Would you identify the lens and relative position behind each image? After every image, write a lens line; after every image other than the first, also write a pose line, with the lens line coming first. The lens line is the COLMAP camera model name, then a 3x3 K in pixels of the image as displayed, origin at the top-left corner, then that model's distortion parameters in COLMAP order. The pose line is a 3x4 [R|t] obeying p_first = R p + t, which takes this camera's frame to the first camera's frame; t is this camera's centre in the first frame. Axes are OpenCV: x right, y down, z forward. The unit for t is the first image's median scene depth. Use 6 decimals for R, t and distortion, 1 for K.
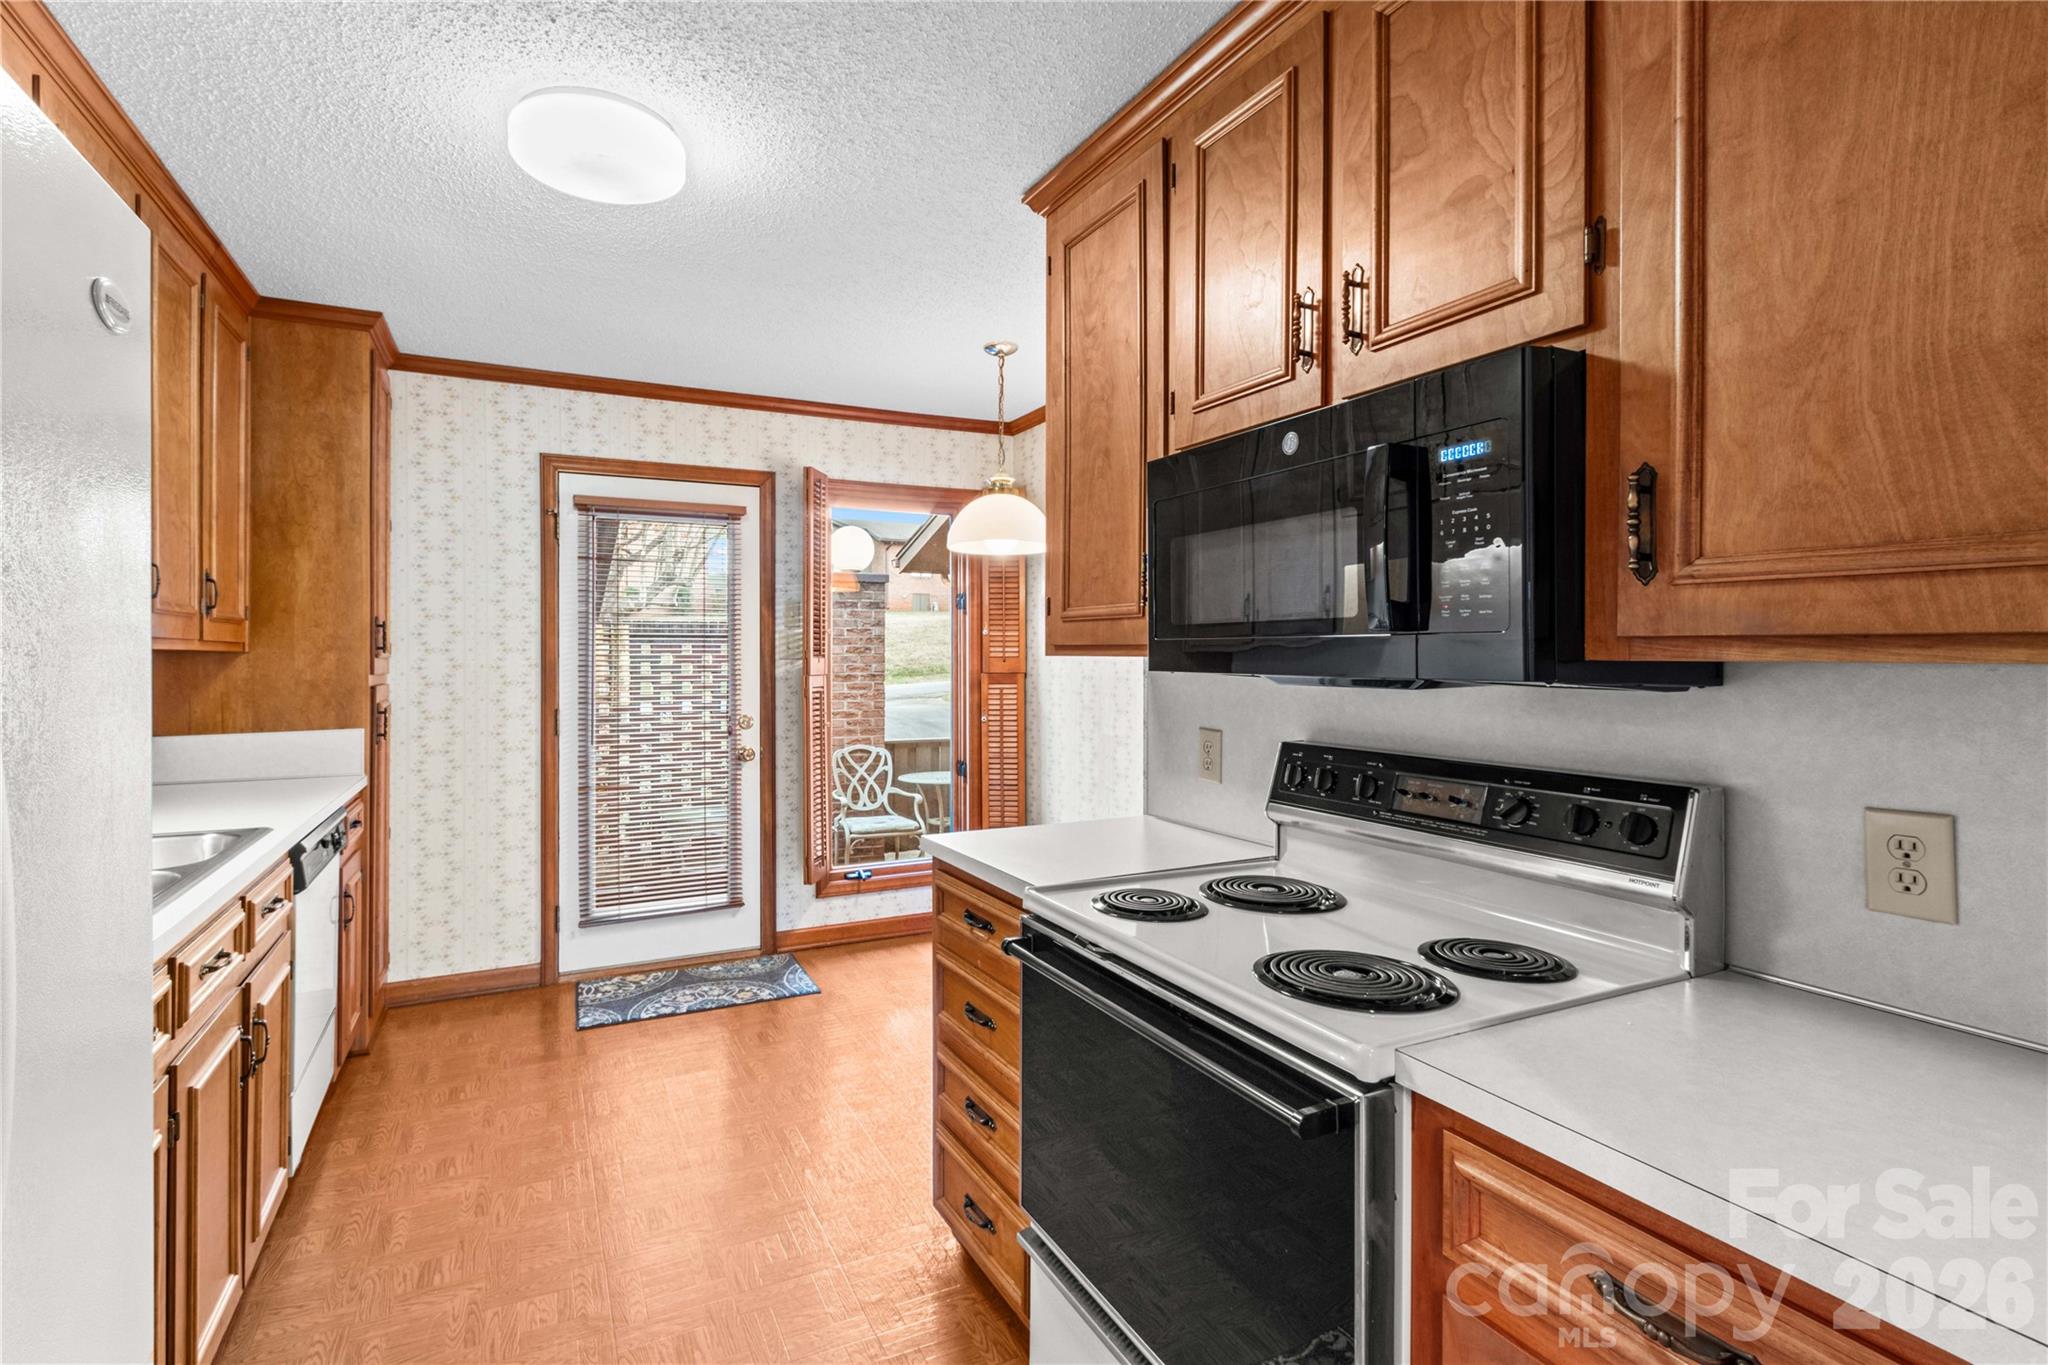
lens RADIAL K [[971.1, 0, 1023.6], [0, 971.1, 669.0], [0, 0, 1]] dist [0.000777, 0.000770]
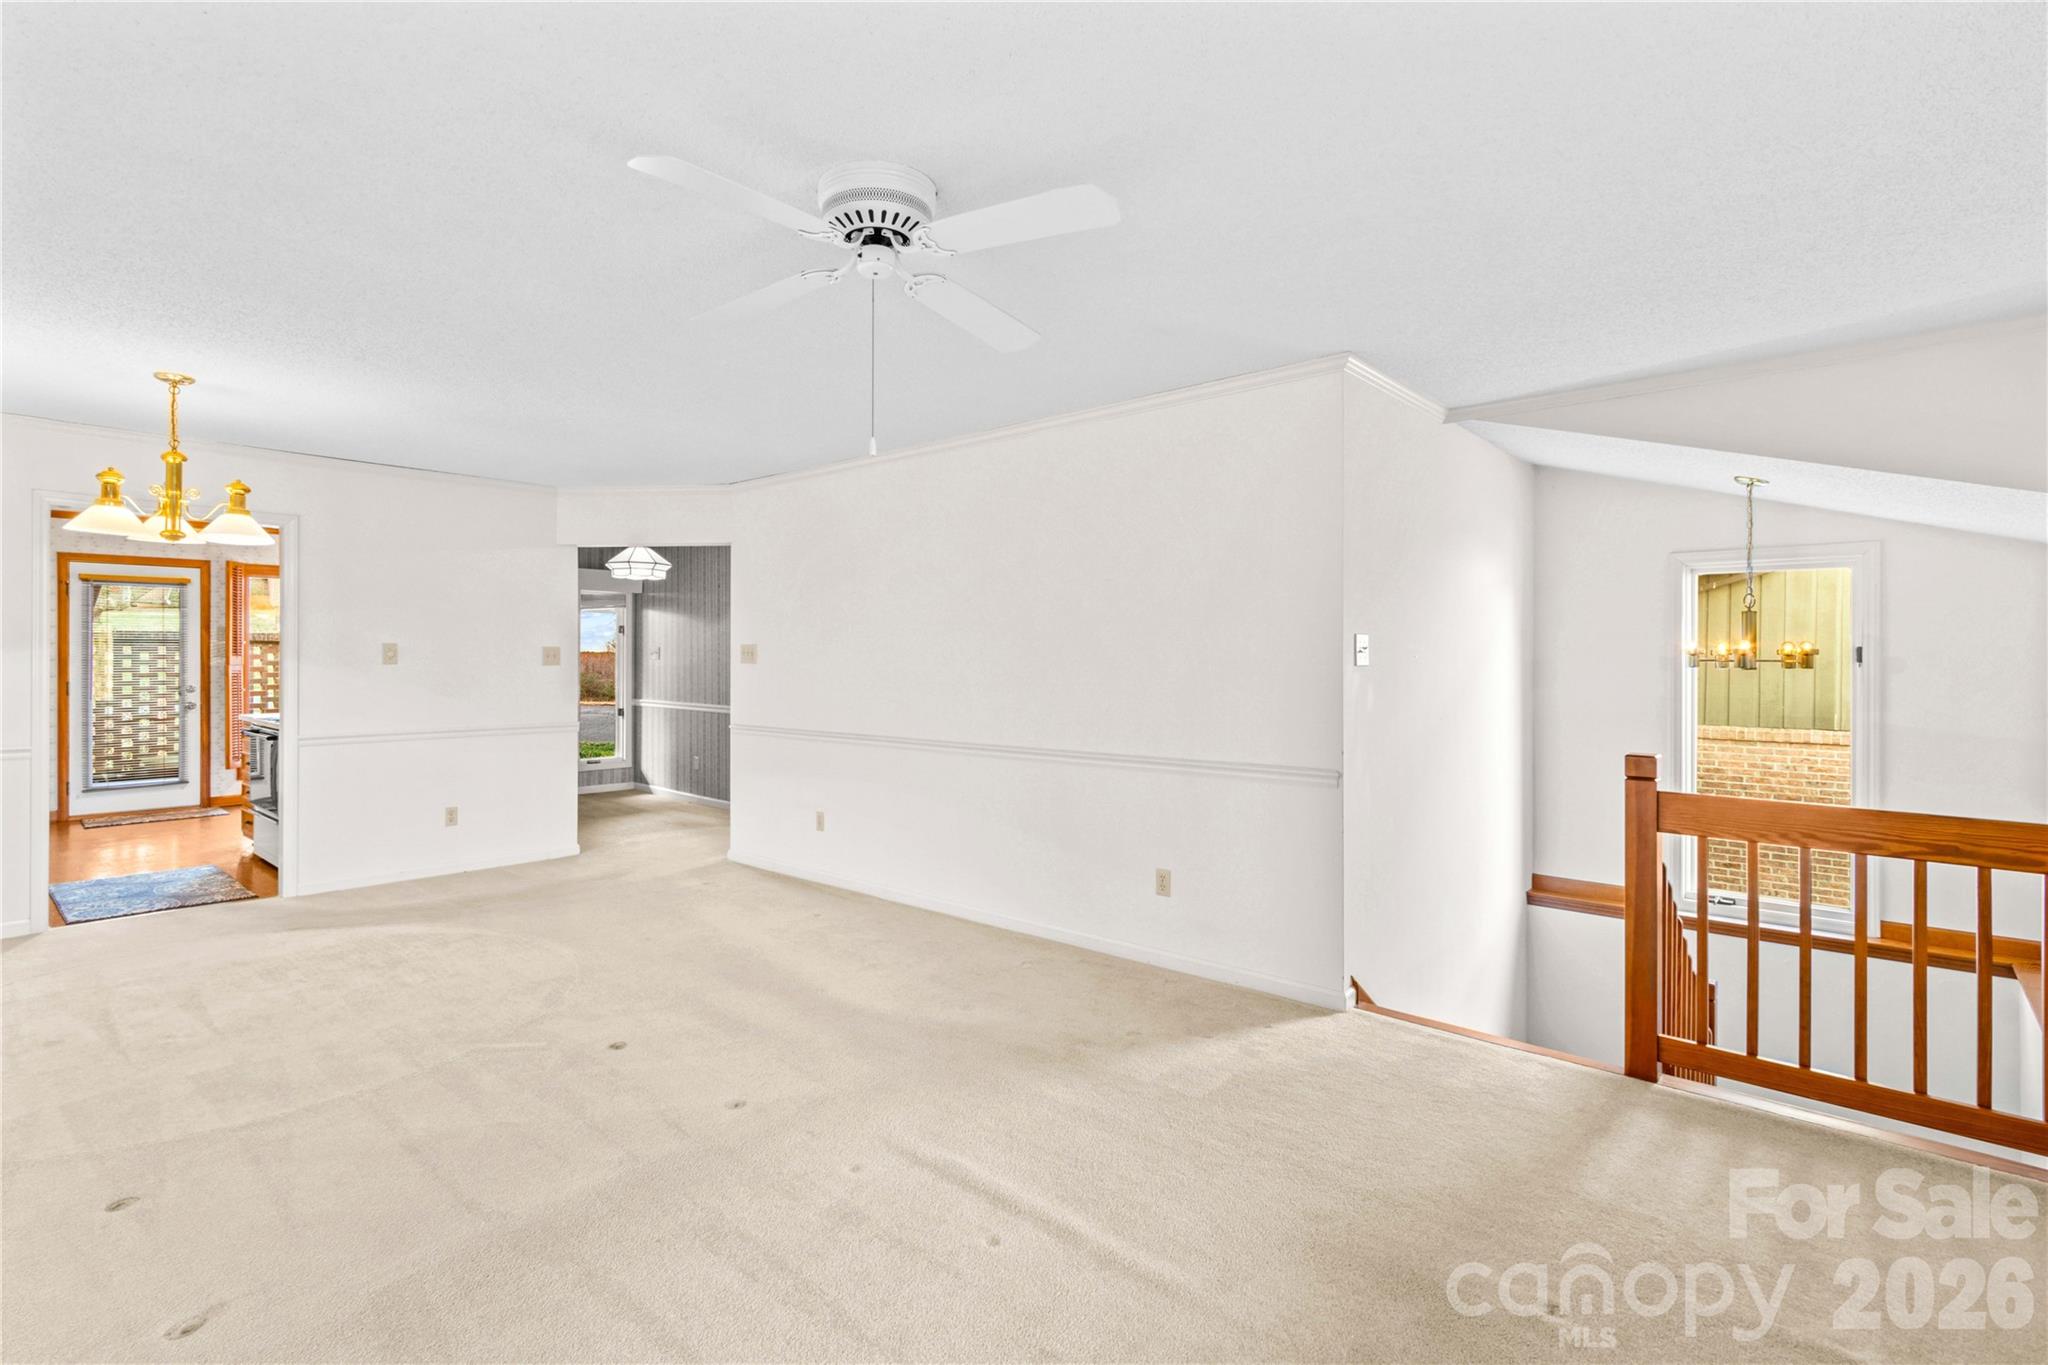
lens RADIAL K [[971.1, 0, 1025.1], [0, 971.1, 662.6], [0, 0, 1]] dist [0.000777, 0.000770]
pose [[0.931919, -0.000747, 0.362665, 0.567445], [0.002718, 0.999984, -0.004925, 0.015581], [-0.362655, 0.005575, 0.931907, -1.426773]]
